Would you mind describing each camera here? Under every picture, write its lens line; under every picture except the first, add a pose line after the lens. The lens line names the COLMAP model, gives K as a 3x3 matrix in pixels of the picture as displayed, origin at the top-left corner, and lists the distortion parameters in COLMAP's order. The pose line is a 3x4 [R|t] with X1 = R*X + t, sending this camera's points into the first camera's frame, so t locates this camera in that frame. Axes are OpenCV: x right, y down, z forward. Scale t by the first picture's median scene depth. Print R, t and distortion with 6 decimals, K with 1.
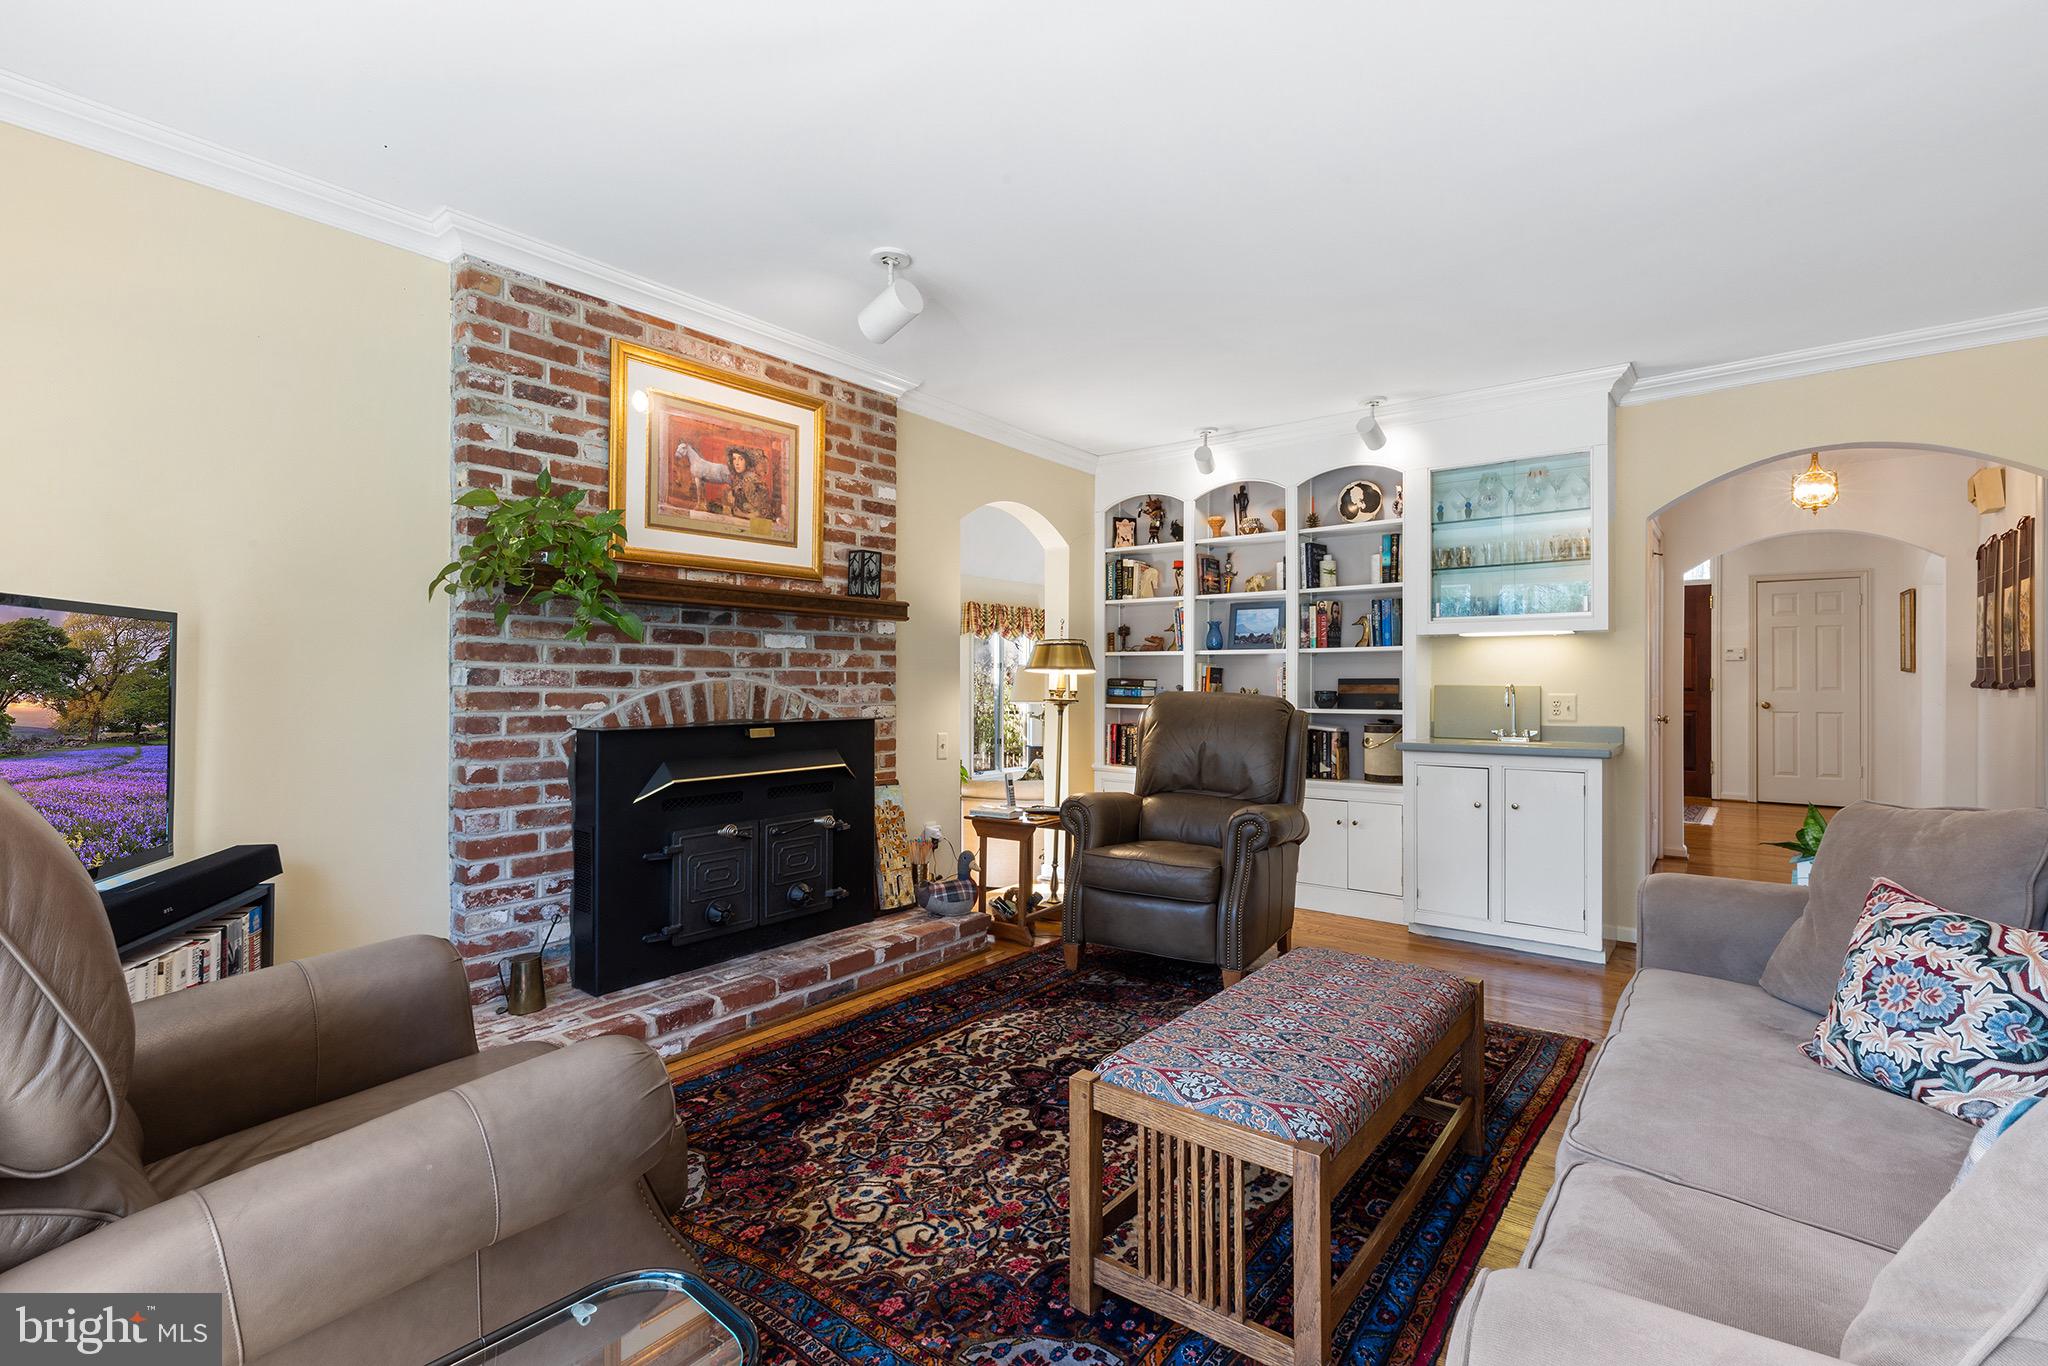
lens RADIAL K [[926.9, 0, 1016.0], [0, 926.9, 677.8], [0, 0, 1]] dist [0.002690, -0.001470]
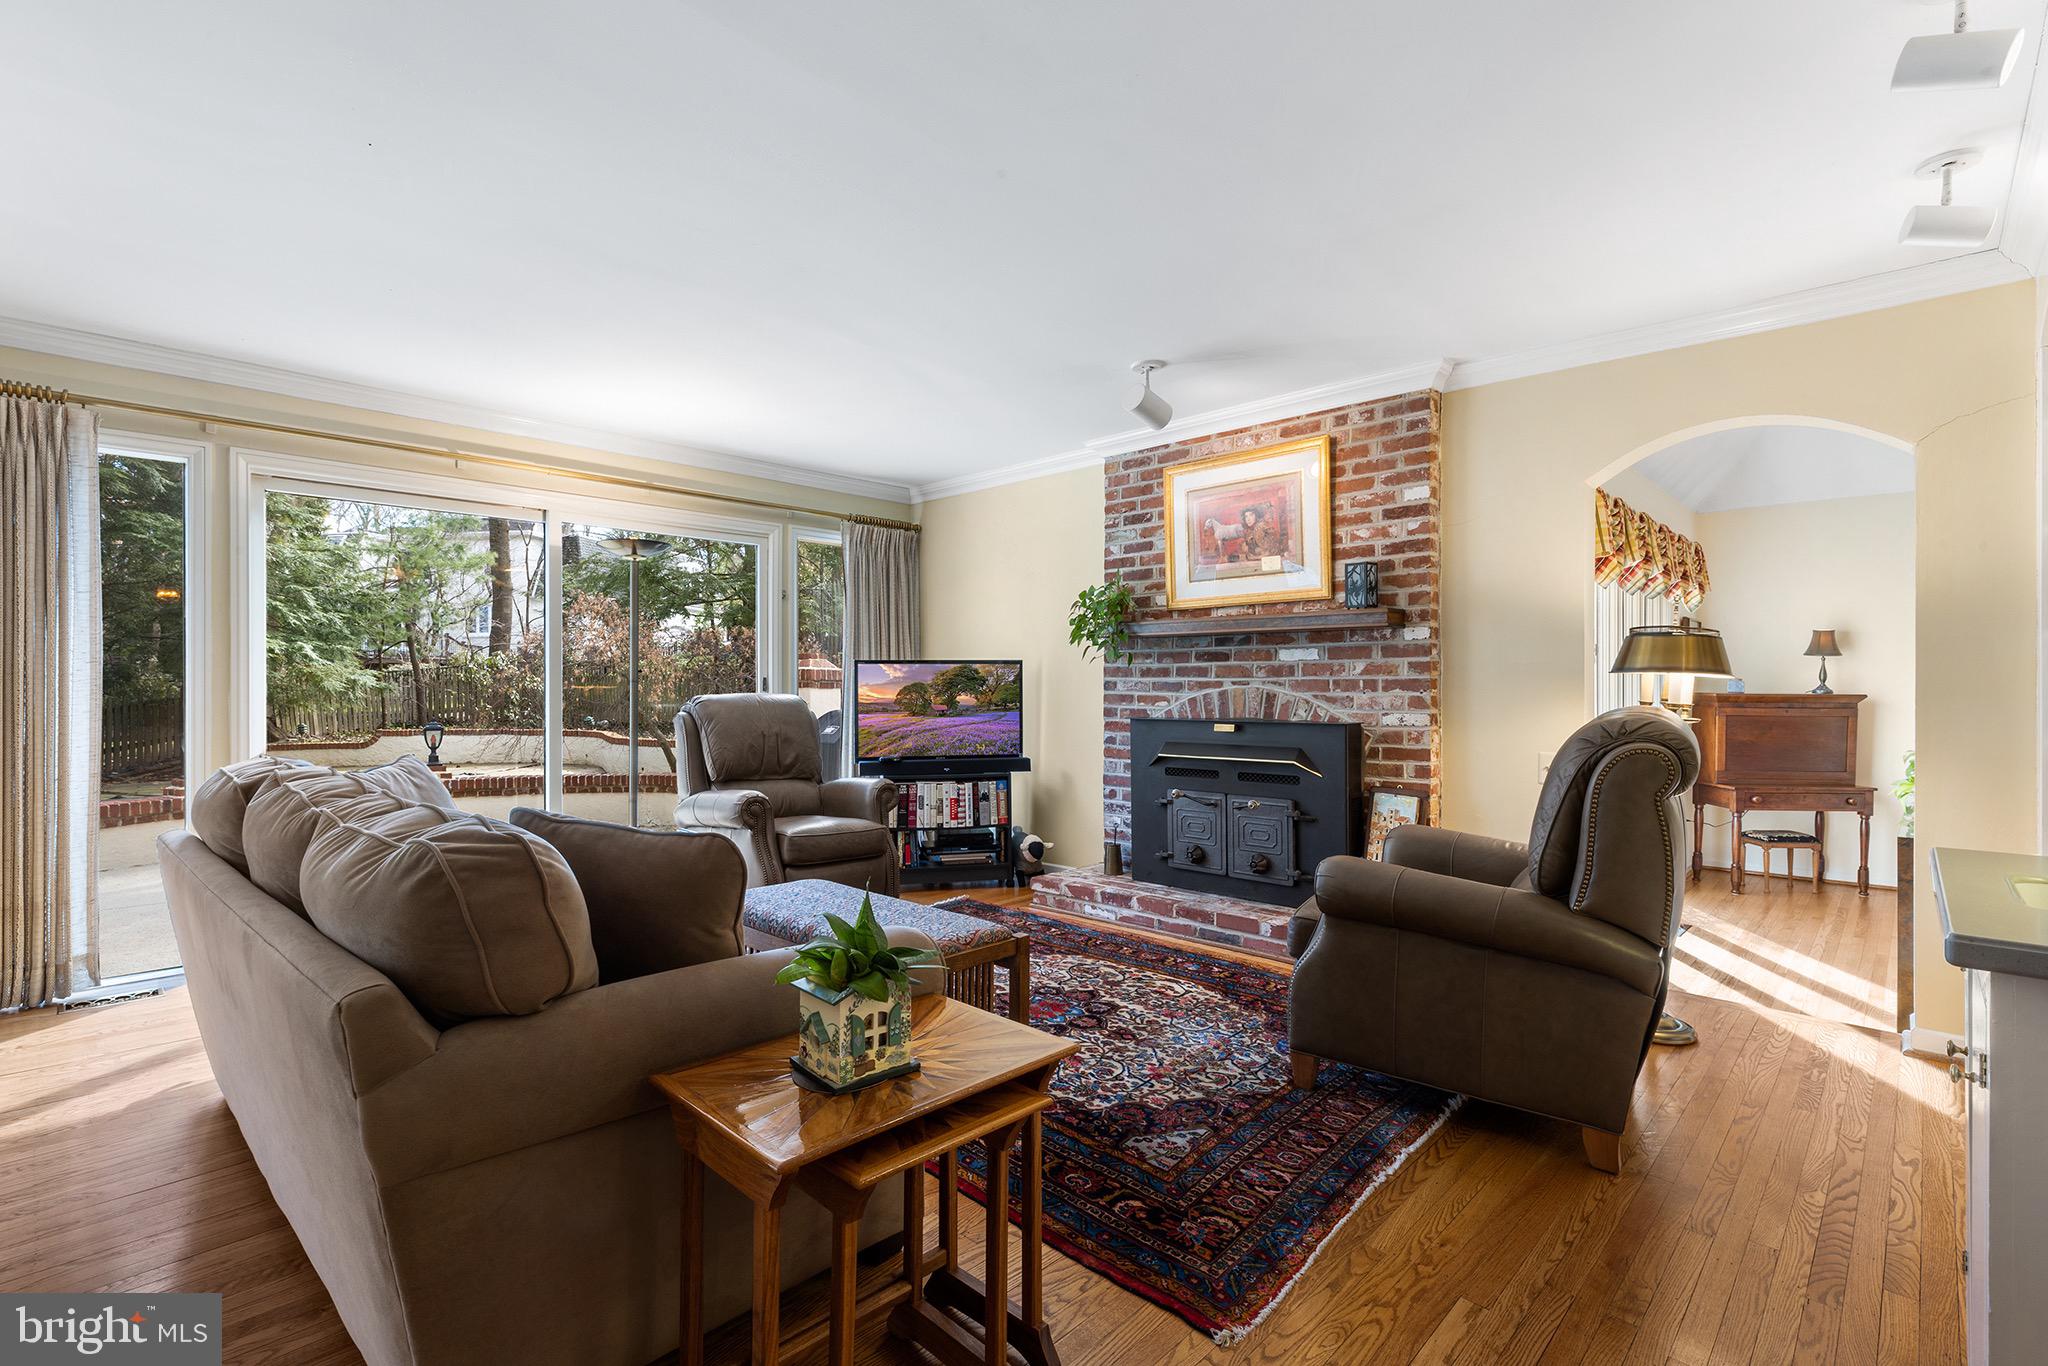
lens RADIAL K [[926.9, 0, 1025.3], [0, 926.9, 691.1], [0, 0, 1]] dist [0.002690, -0.001470]
pose [[-0.086901, 0.000075, -0.996217, 1.061110], [-0.000844, 1.000000, 0.000149, 0.008105], [0.996217, 0.000854, -0.086901, 0.843179]]
